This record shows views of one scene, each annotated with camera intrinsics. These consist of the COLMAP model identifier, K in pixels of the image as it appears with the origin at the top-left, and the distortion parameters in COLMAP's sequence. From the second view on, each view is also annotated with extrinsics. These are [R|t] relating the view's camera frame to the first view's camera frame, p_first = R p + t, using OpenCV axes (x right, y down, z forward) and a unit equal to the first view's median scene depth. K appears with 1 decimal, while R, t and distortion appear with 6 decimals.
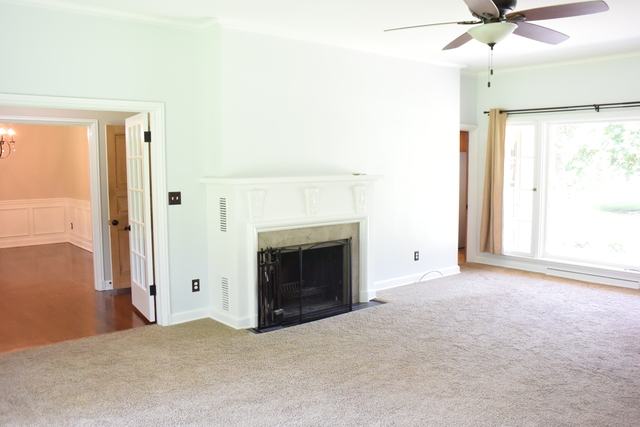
lens RADIAL K [[546.5, 0, 320.0], [0, 546.5, 213.5], [0, 0, 1]] dist [-0.099502, 0.005511]
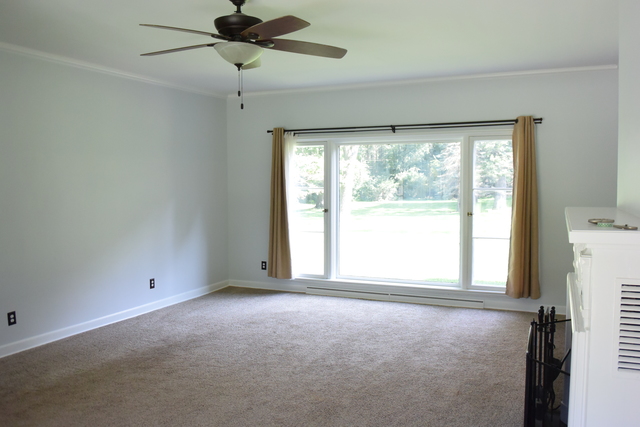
lens RADIAL K [[546.5, 0, 320.0], [0, 546.5, 213.5], [0, 0, 1]] dist [-0.099502, 0.005511]
pose [[-0.899991, 0.032424, -0.434701, 0.468593], [-0.033351, 0.989185, 0.142833, -0.146845], [0.434631, 0.143046, -0.889176, 1.482610]]
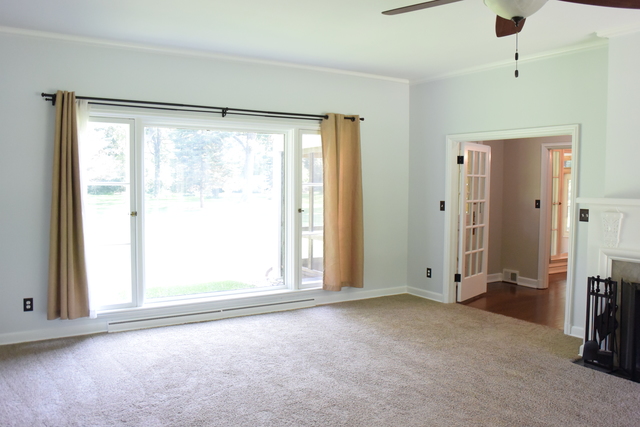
lens RADIAL K [[546.5, 0, 320.0], [0, 546.5, 213.5], [0, 0, 1]] dist [-0.099502, 0.005511]
pose [[-0.126492, 0.060434, -0.990125, 0.827719], [-0.100212, 0.992258, 0.073367, -0.057505], [0.986893, 0.108502, -0.119456, 0.643445]]
